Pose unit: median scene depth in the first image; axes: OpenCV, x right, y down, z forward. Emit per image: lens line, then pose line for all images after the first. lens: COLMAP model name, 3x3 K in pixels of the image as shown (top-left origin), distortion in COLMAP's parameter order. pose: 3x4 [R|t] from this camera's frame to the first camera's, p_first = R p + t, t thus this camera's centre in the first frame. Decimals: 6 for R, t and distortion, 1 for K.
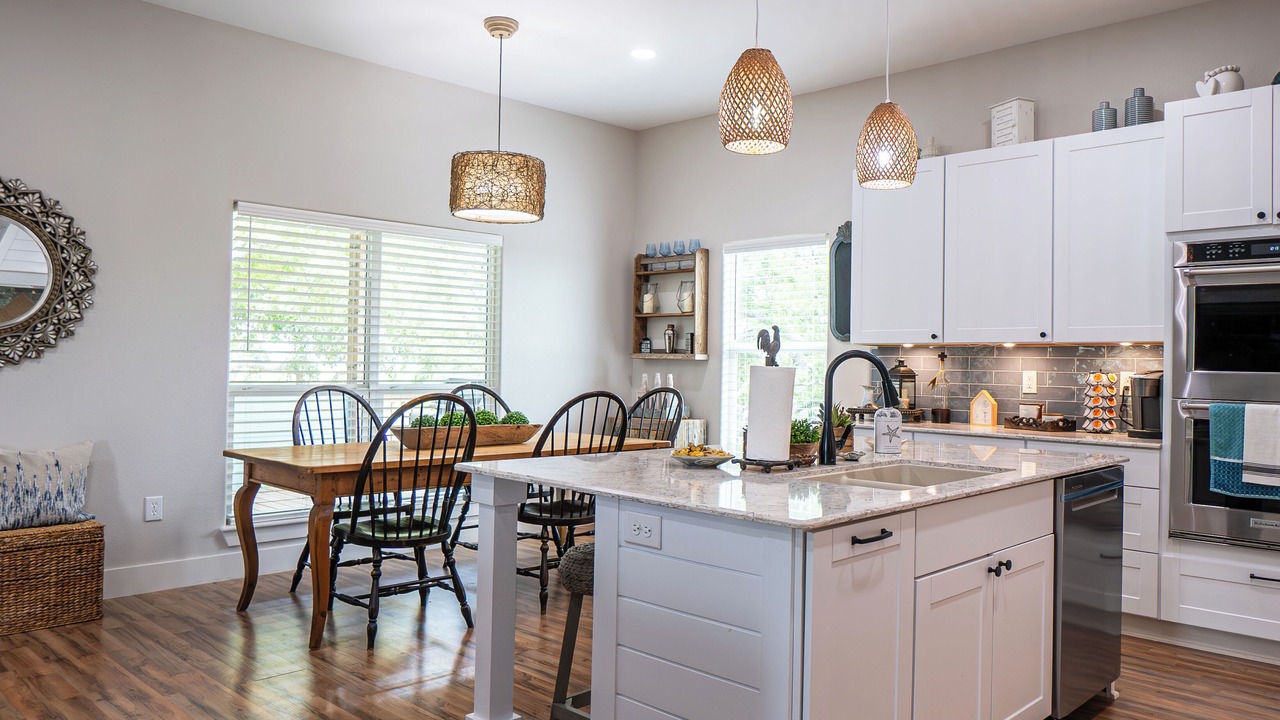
lens RADIAL K [[1019.4, 0, 623.6], [0, 1019.4, 352.4], [0, 0, 1]] dist [-0.004537, 0.030019]
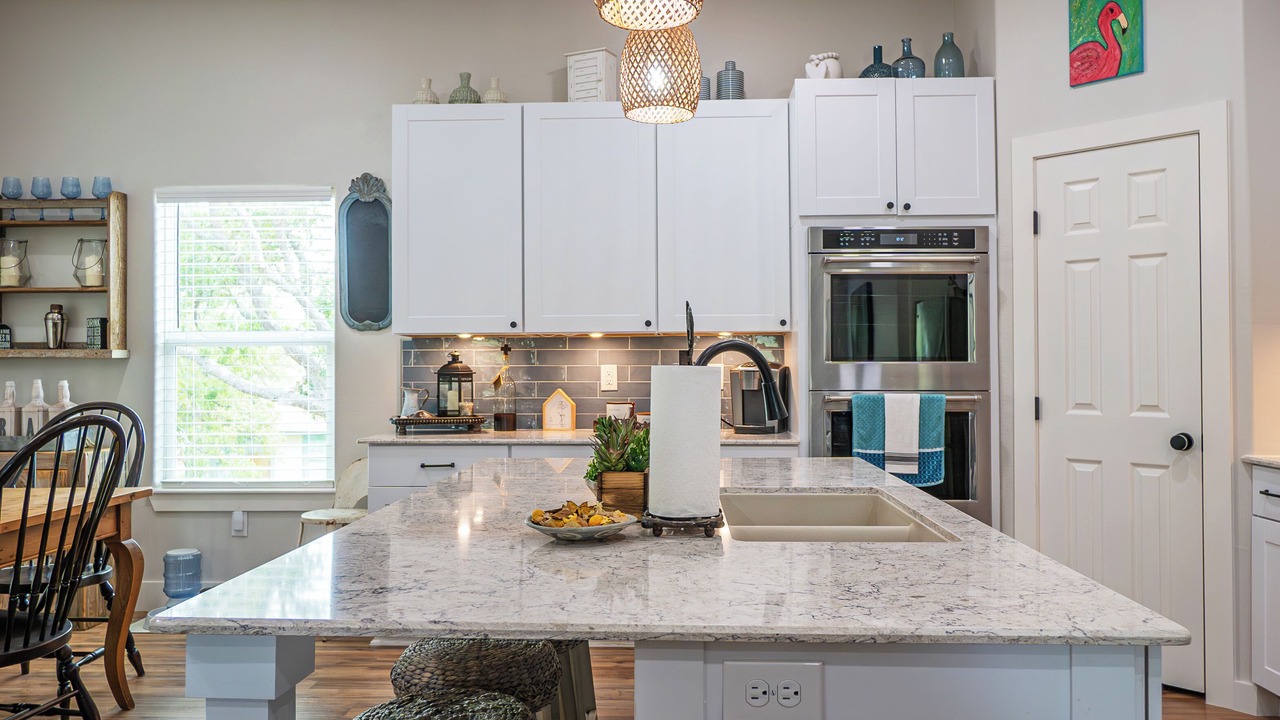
lens RADIAL K [[1019.4, 0, 637.1], [0, 1019.4, 357.5], [0, 0, 1]] dist [-0.004537, 0.030019]
pose [[0.705350, -0.014253, 0.708716, -0.191634], [0.006442, 0.999885, 0.013697, -0.000115], [-0.708830, -0.005096, 0.705361, 0.341573]]
